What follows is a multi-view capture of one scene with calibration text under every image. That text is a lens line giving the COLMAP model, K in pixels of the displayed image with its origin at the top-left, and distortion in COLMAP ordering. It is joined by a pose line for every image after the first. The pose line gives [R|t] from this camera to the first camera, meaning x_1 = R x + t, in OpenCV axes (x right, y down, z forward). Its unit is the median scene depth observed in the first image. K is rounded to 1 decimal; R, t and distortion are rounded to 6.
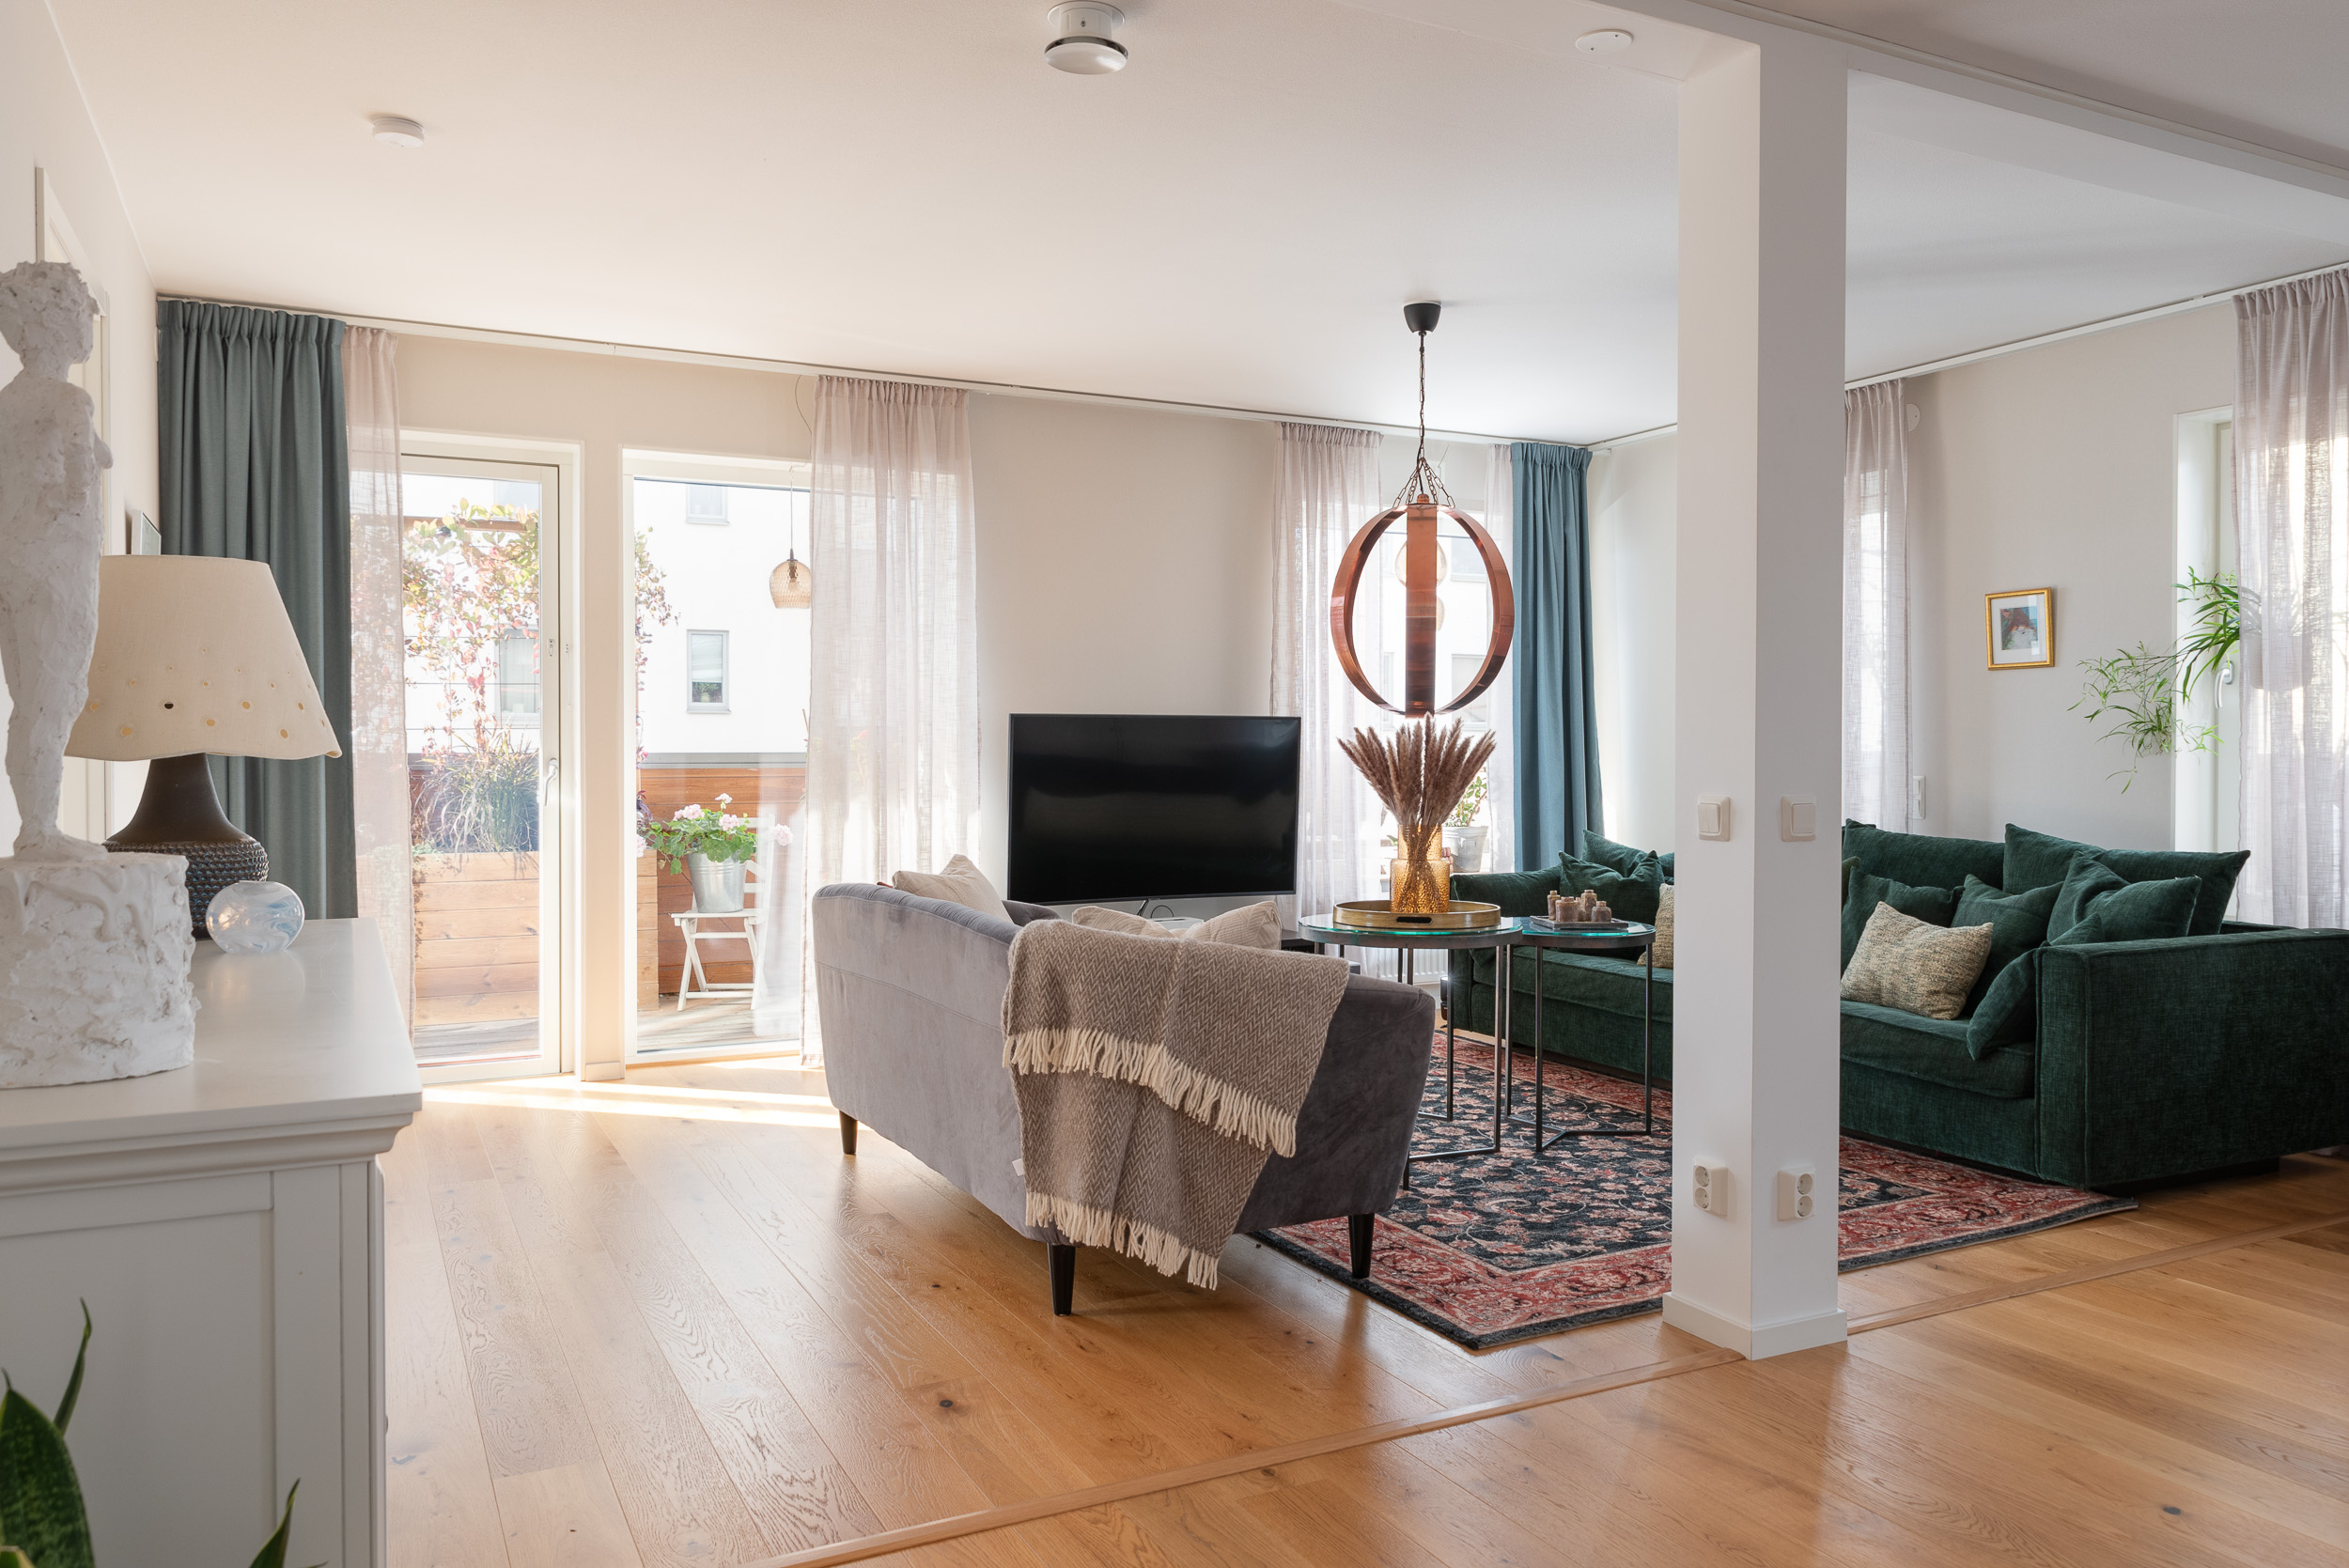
lens RADIAL K [[1711.5, 0, 1231.9], [0, 1711.5, 764.4], [0, 0, 1]] dist [-0.001428, -0.000603]
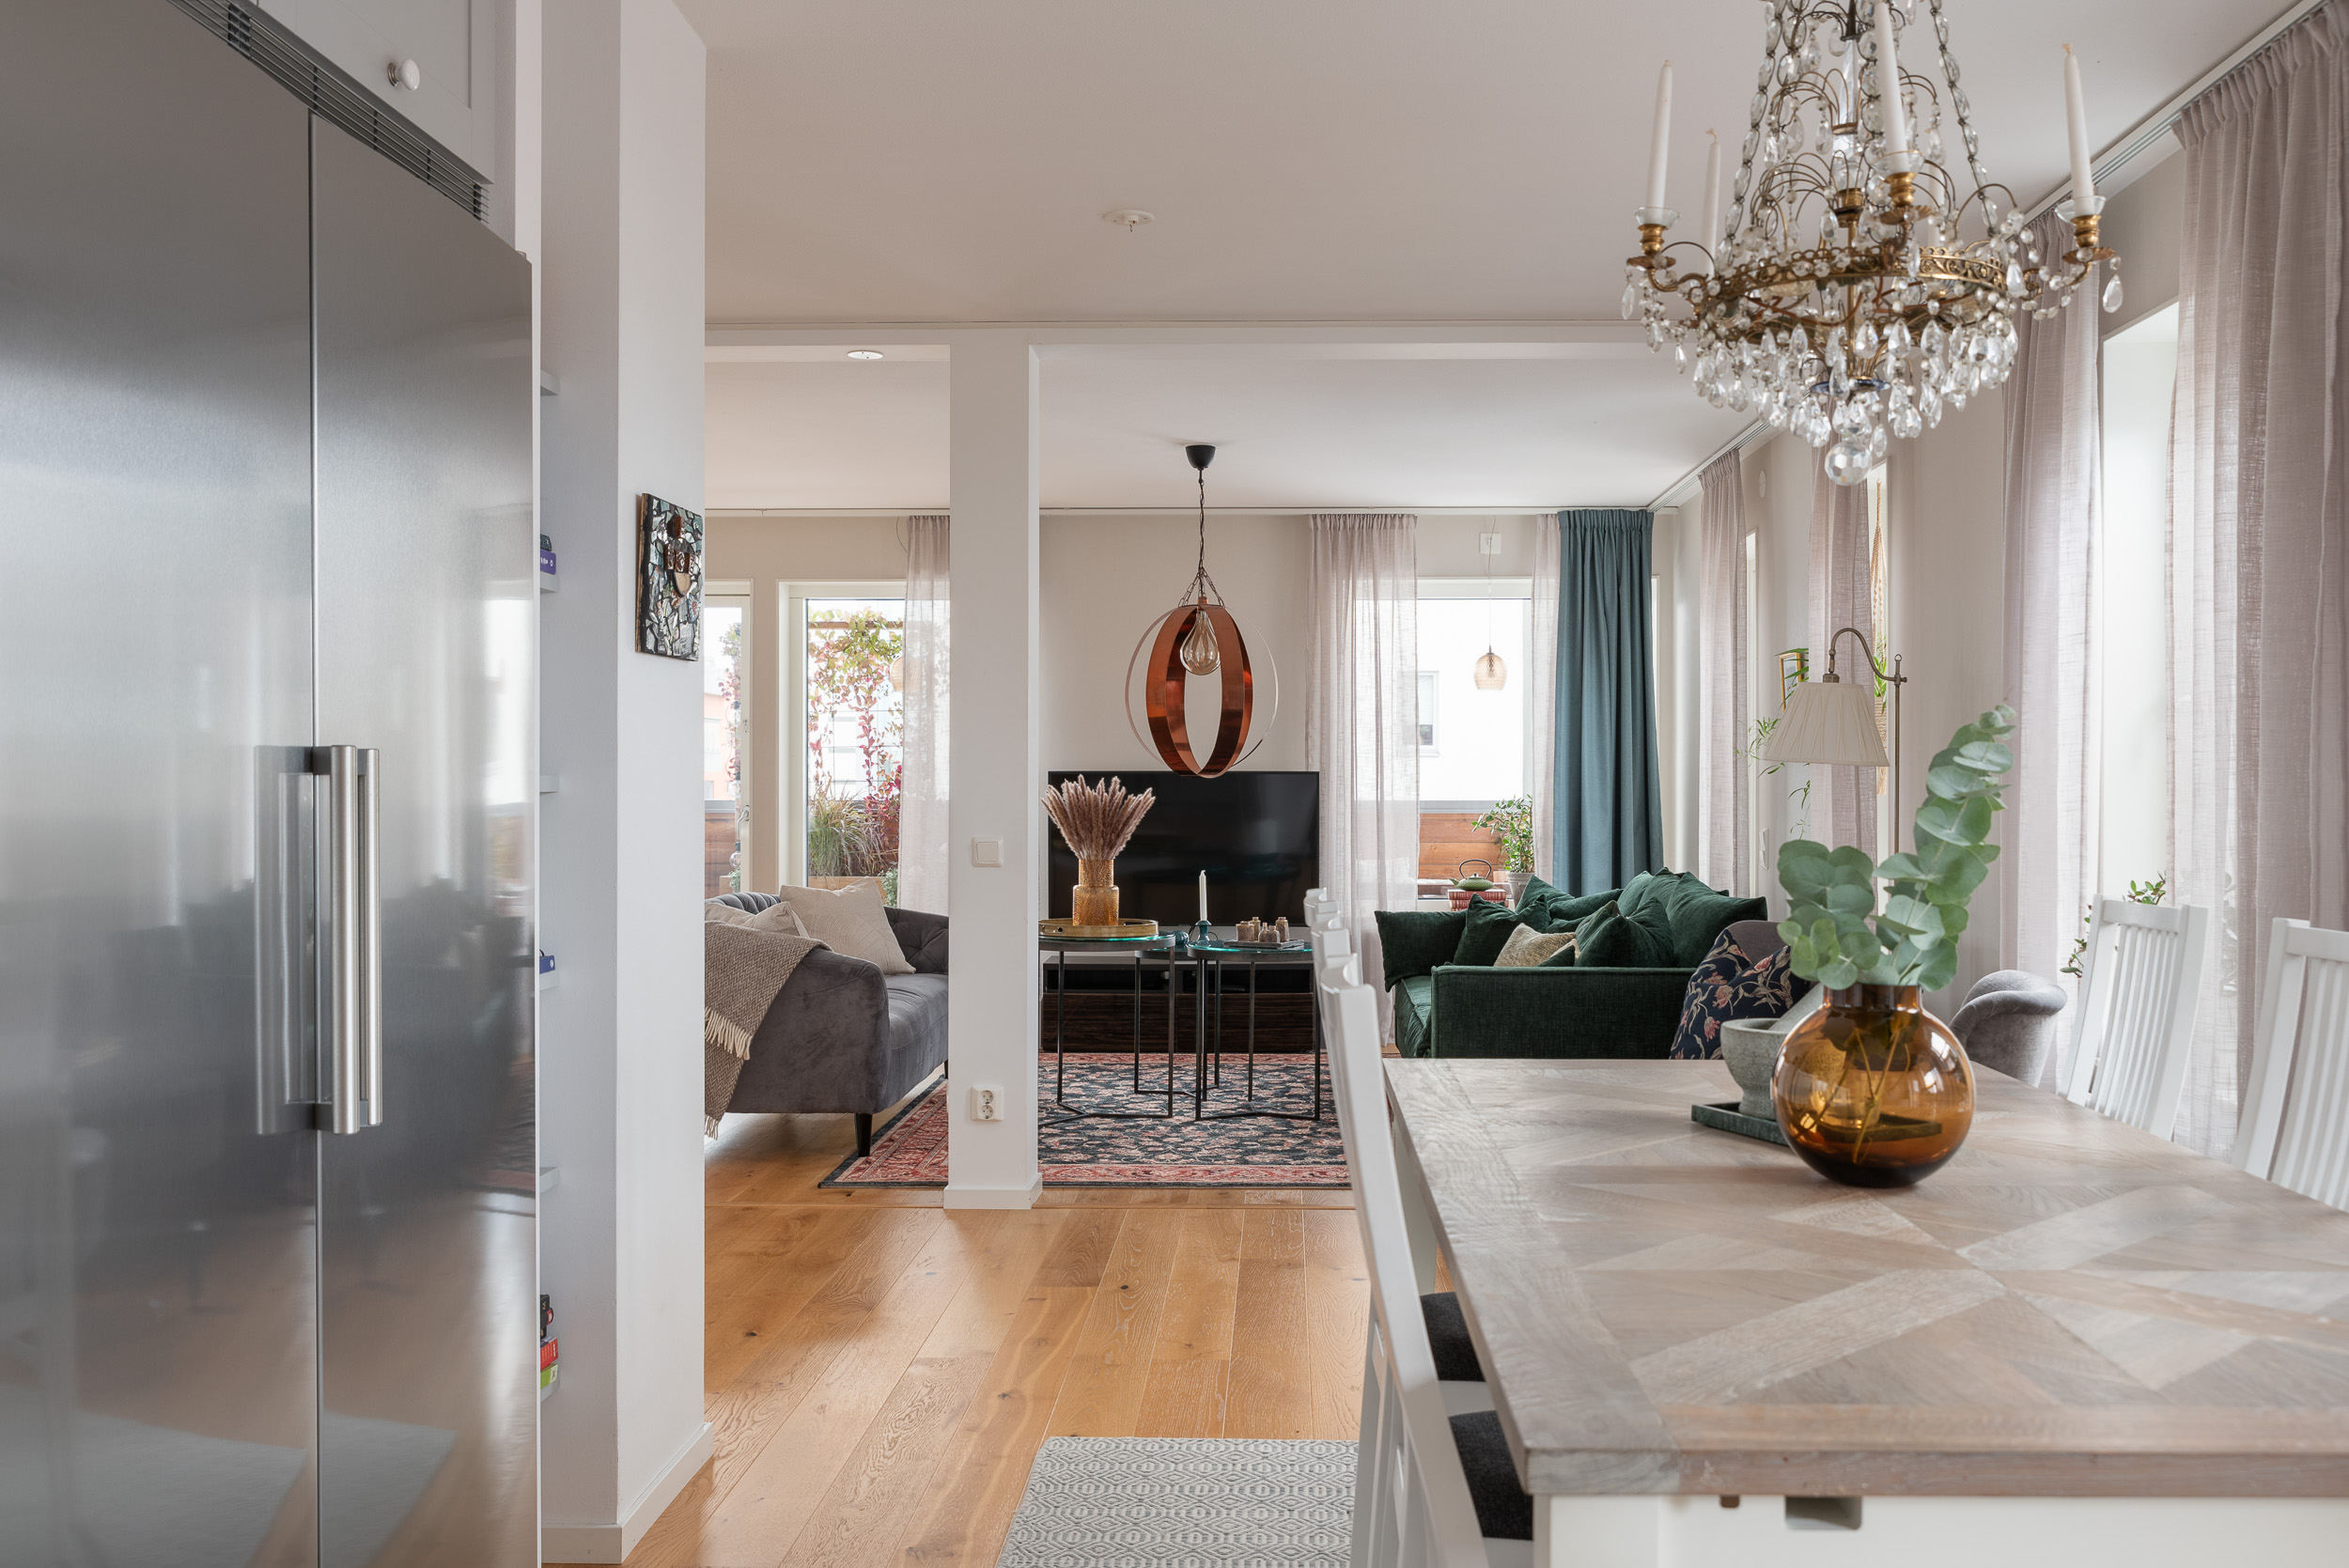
lens RADIAL K [[2014.8, 0, 1241.1], [0, 2014.8, 783.9], [0, 0, 1]] dist [-0.008793, -0.000091]
pose [[0.872805, 0.000442, -0.488070, 0.852984], [-0.006554, 0.999920, -0.010815, -0.006475], [0.488026, 0.012638, 0.872738, -0.263129]]
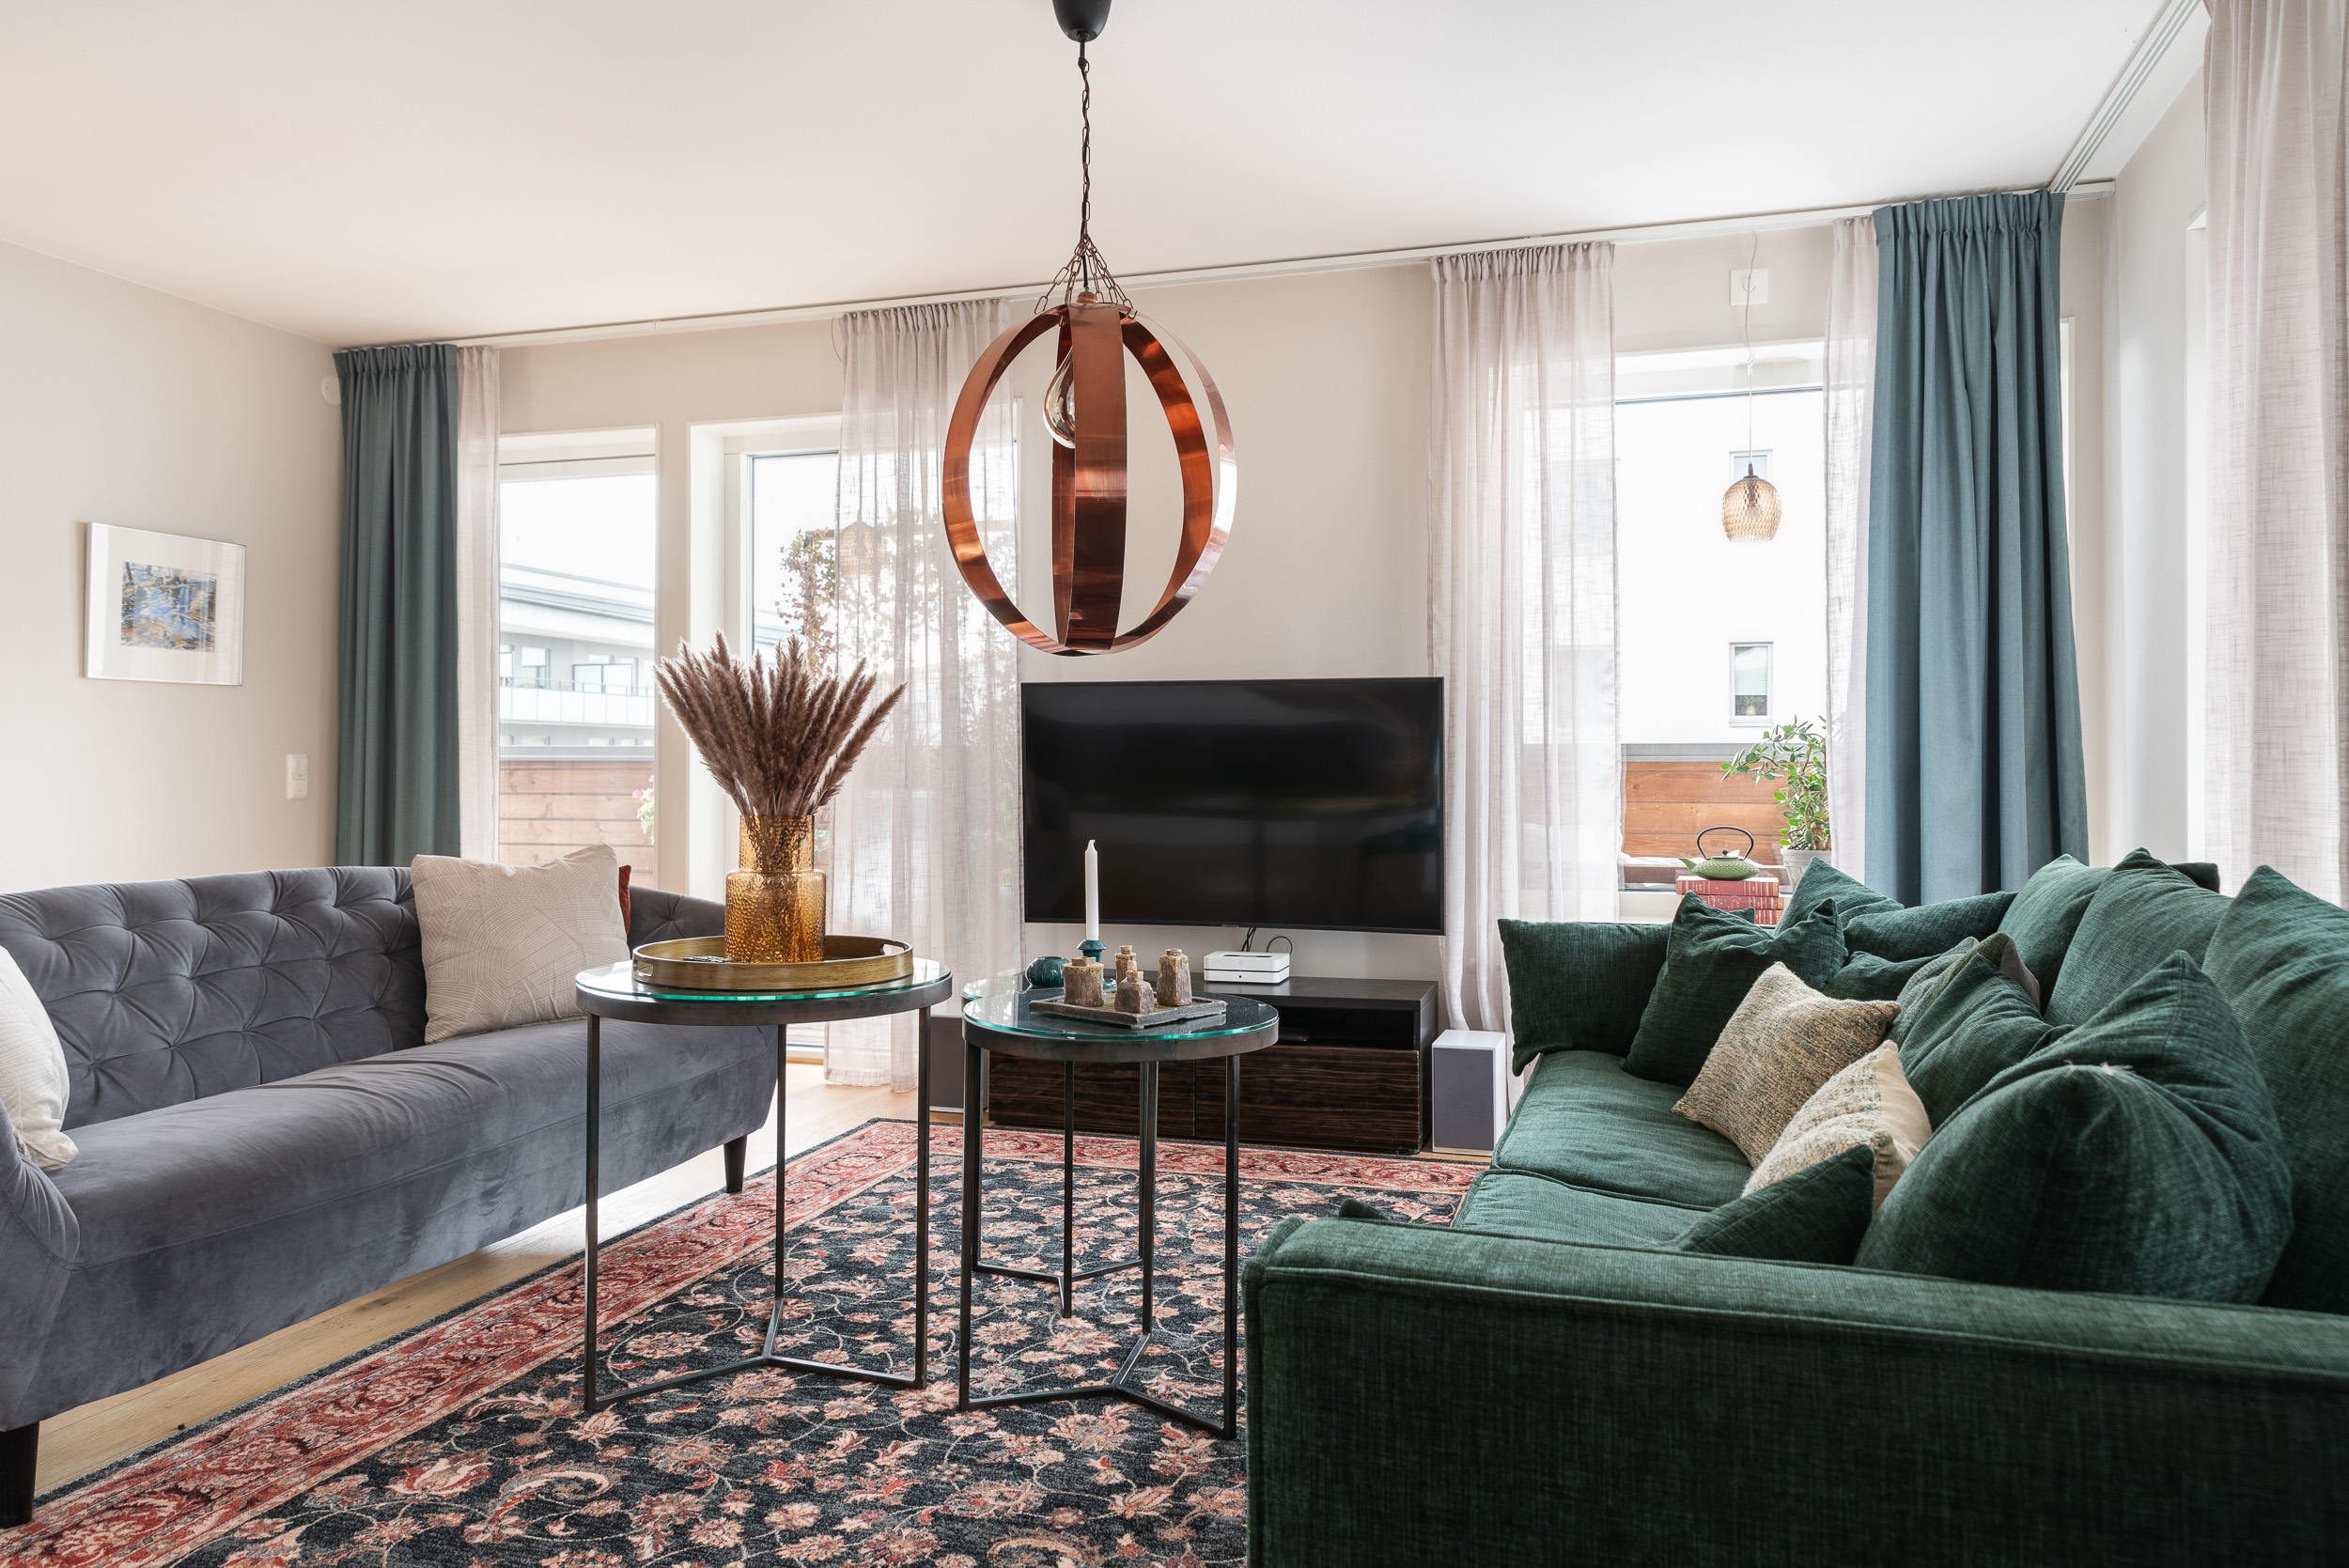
lens RADIAL K [[1588.8, 0, 1165.0], [0, 1588.8, 749.4], [0, 0, 1]] dist [0.001105, 0.000603]
pose [[0.702773, -0.005958, -0.711390, 0.543159], [-0.010452, 0.999771, -0.018699, 0.018380], [0.711338, 0.020576, 0.702549, 0.619755]]
